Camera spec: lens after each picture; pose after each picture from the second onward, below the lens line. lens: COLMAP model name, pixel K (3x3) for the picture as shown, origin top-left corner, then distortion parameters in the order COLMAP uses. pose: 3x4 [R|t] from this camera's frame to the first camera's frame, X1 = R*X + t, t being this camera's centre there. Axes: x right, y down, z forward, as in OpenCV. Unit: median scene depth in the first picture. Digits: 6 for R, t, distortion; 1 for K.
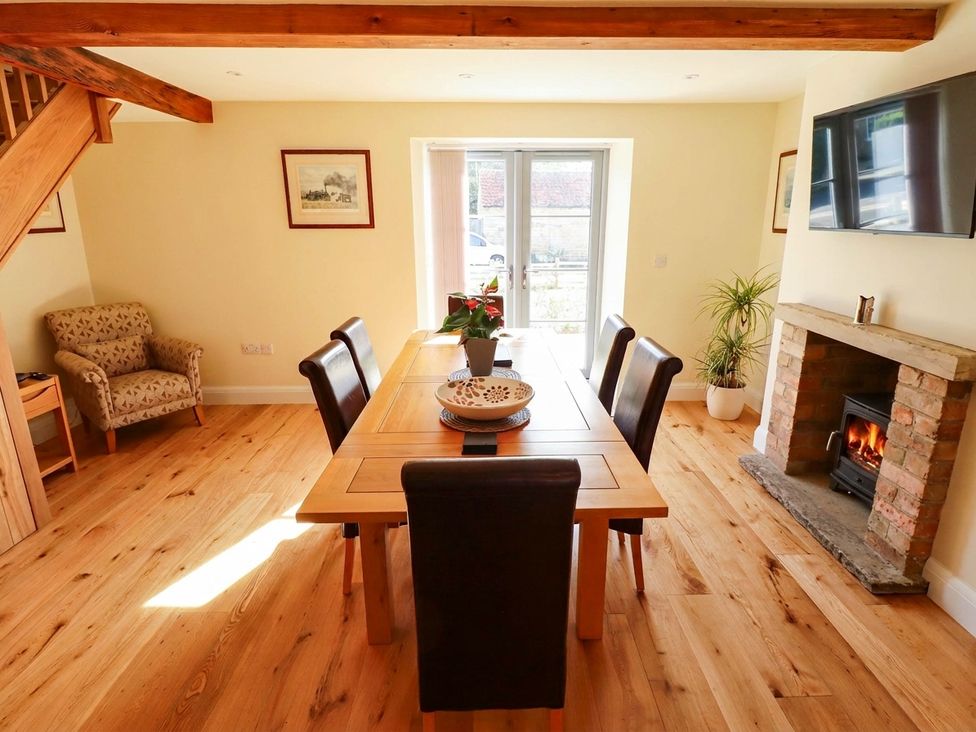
lens RADIAL K [[522.7, 0, 488.0], [0, 522.7, 366.0], [0, 0, 1]] dist [0.000797, -0.011450]
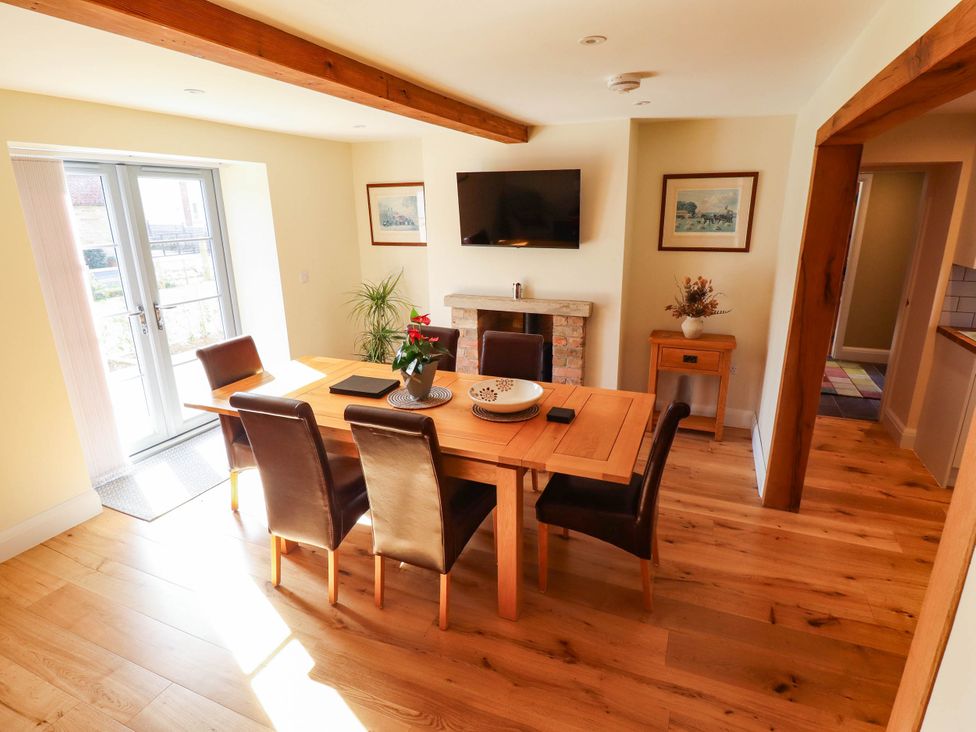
lens RADIAL K [[508.9, 0, 498.4], [0, 508.9, 362.4], [0, 0, 1]] dist [0.000837, -0.013844]
pose [[0.405759, -0.264742, 0.874798, -0.842963], [0.256316, 0.951683, 0.169123, -0.181076], [-0.877304, 0.155602, 0.454011, 0.317040]]
